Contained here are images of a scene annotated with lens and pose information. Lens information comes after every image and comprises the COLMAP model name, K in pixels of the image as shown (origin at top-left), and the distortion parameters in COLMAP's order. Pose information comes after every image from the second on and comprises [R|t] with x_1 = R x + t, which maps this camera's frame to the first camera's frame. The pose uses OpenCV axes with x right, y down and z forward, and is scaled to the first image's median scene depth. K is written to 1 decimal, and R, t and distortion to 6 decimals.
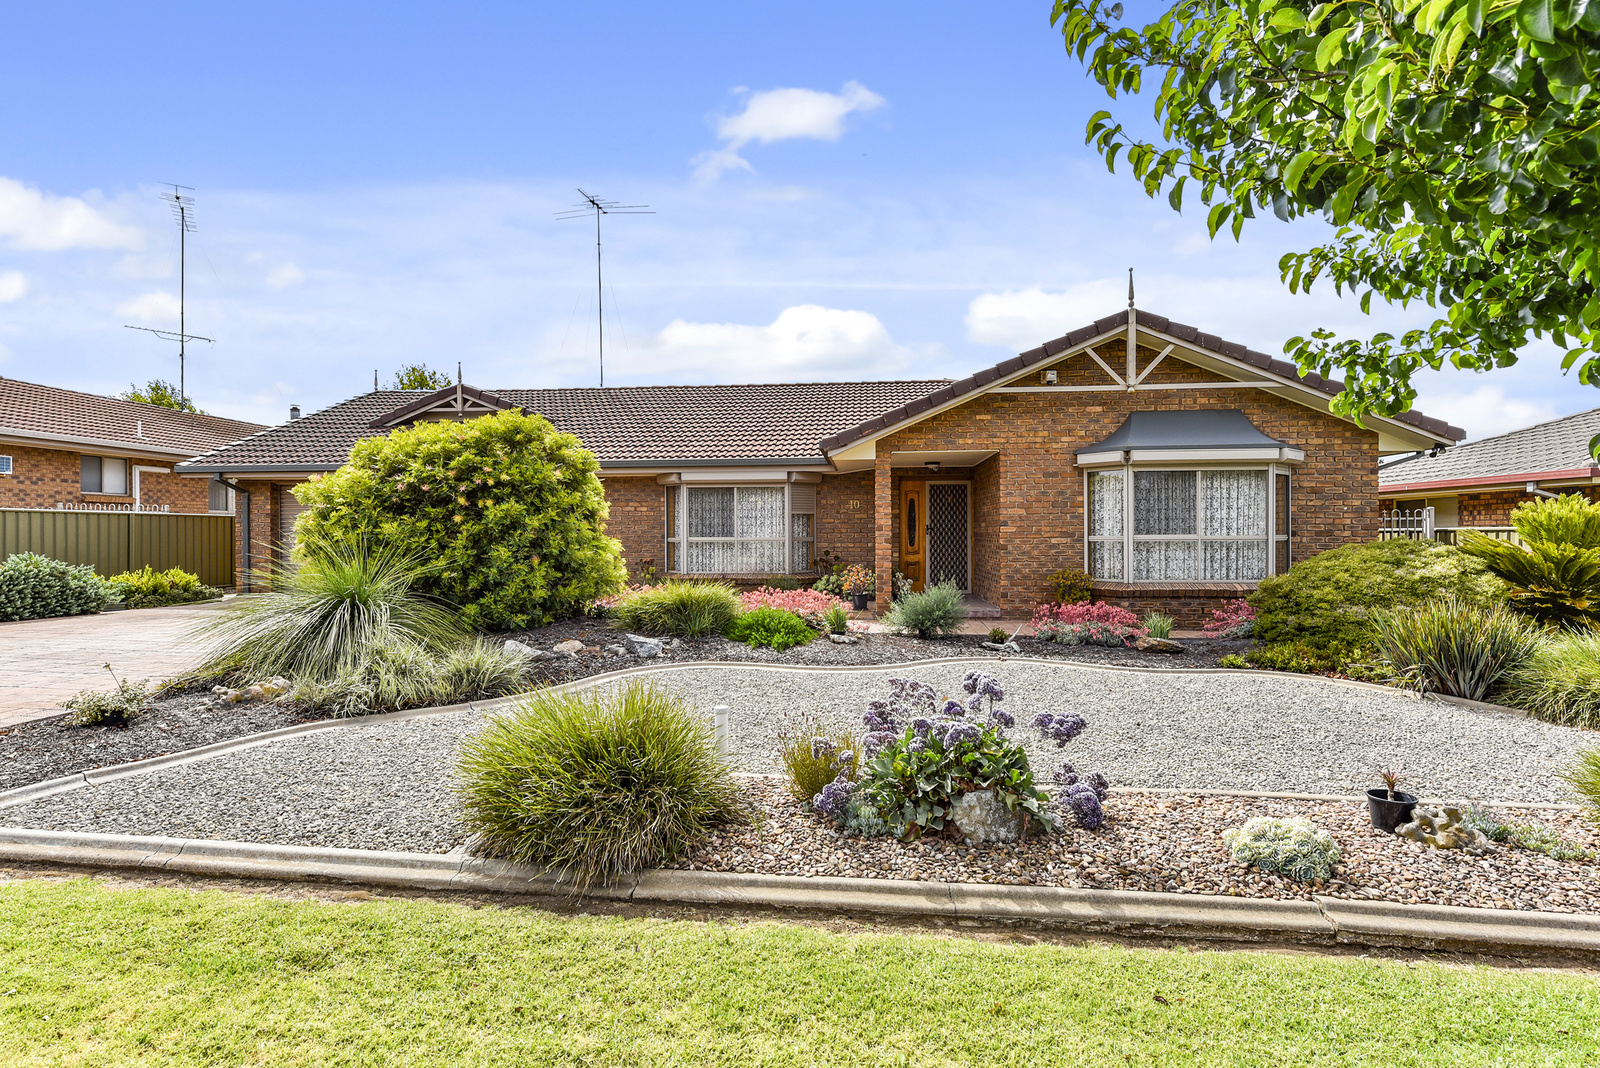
lens RADIAL K [[827.6, 0, 799.8], [0, 827.6, 538.4], [0, 0, 1]] dist [-0.006915, -0.000537]
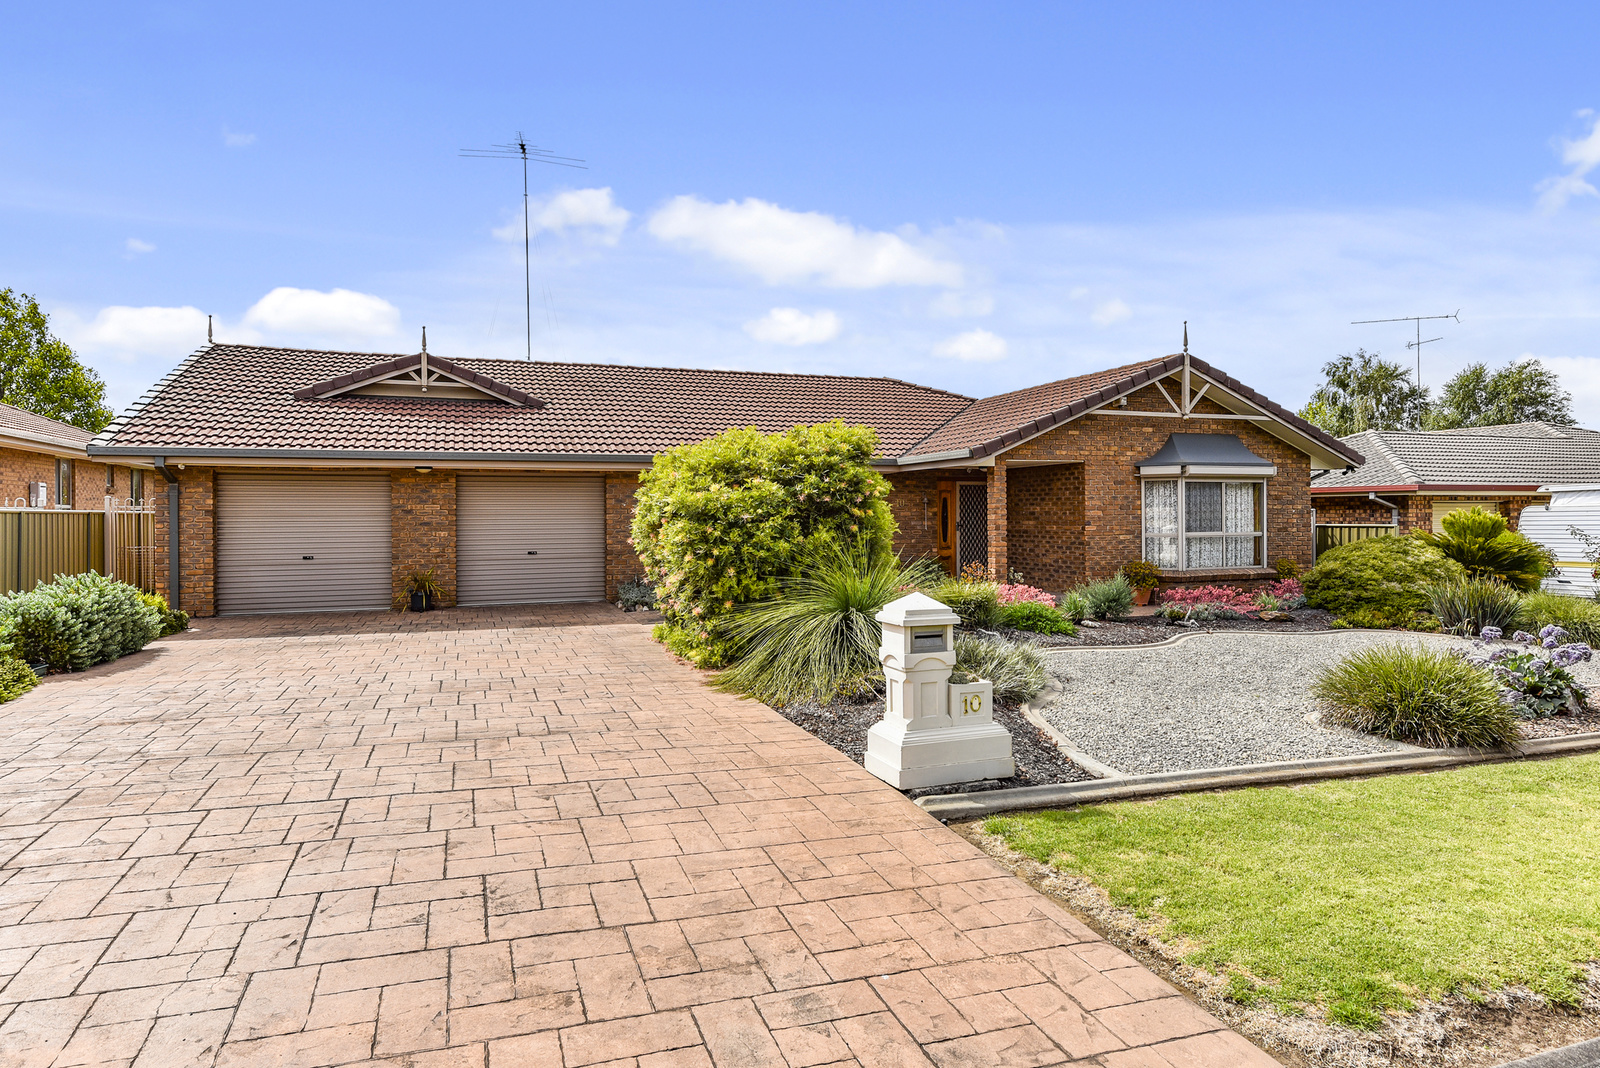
lens RADIAL K [[935.8, 0, 799.2], [0, 935.8, 521.5], [0, 0, 1]] dist [0.001101, 0.000099]
pose [[0.888685, -0.007071, 0.458465, -0.767609], [0.006505, 0.999975, 0.002814, -0.028228], [-0.458473, 0.000482, 0.888708, -0.000571]]
